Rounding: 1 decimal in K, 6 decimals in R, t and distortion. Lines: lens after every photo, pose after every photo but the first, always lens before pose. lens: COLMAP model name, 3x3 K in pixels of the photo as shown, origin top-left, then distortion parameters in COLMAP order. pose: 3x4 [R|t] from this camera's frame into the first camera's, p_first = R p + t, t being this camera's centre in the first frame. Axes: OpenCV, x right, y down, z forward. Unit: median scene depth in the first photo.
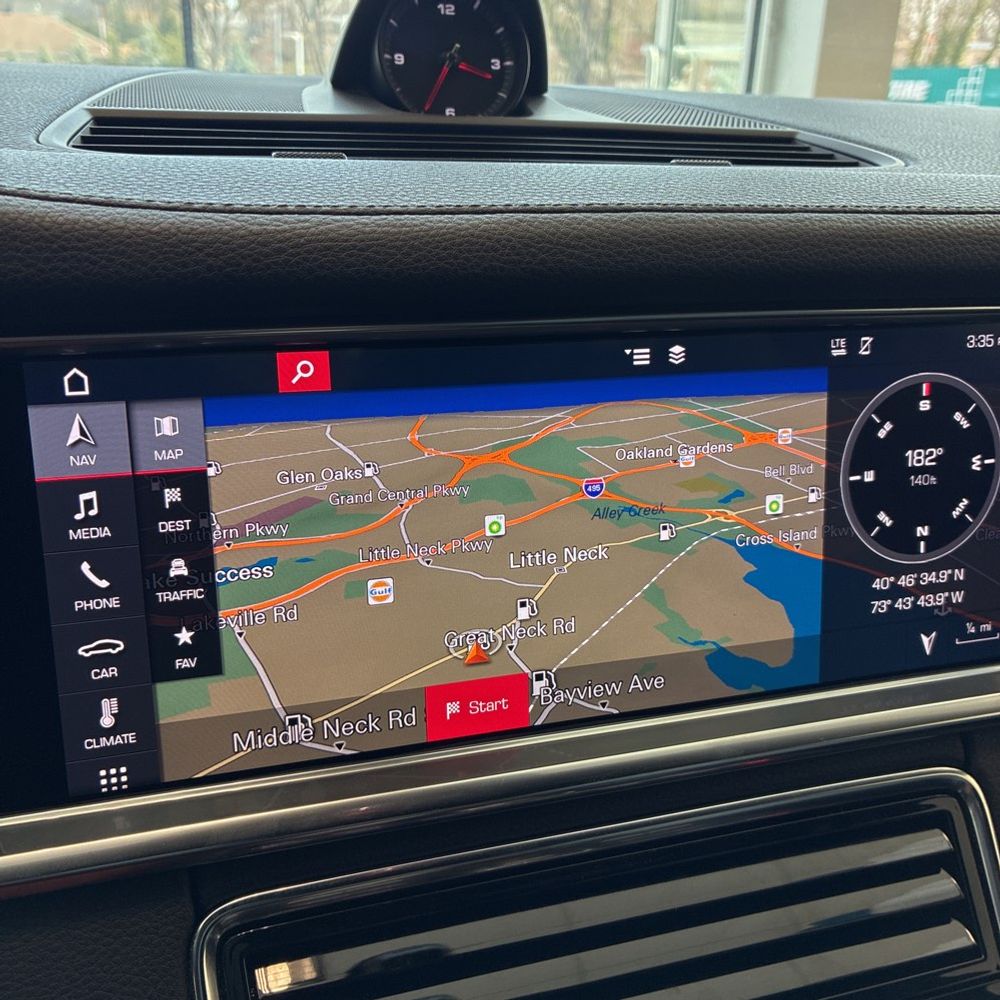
lens RADIAL K [[1018.4, 0, 493.6], [0, 1018.4, 498.0], [0, 0, 1]] dist [0.021582, 0.000000]
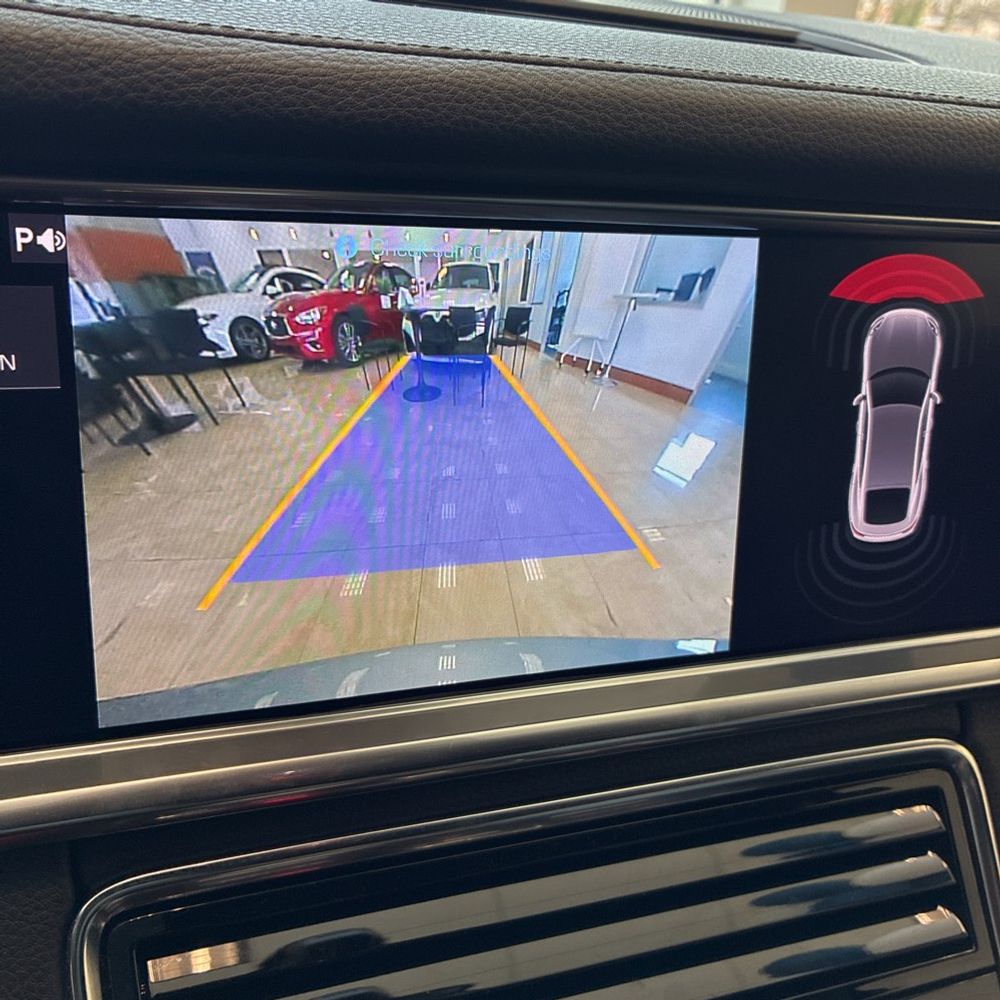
lens RADIAL K [[1018.4, 0, 504.5], [0, 1018.4, 508.0], [0, 0, 1]] dist [0.021582, 0.000000]
pose [[0.996875, 0.035656, 0.070495, -0.015066], [-0.038375, 0.998556, 0.037596, 0.046874], [-0.069053, -0.040184, 0.996803, 0.157415]]
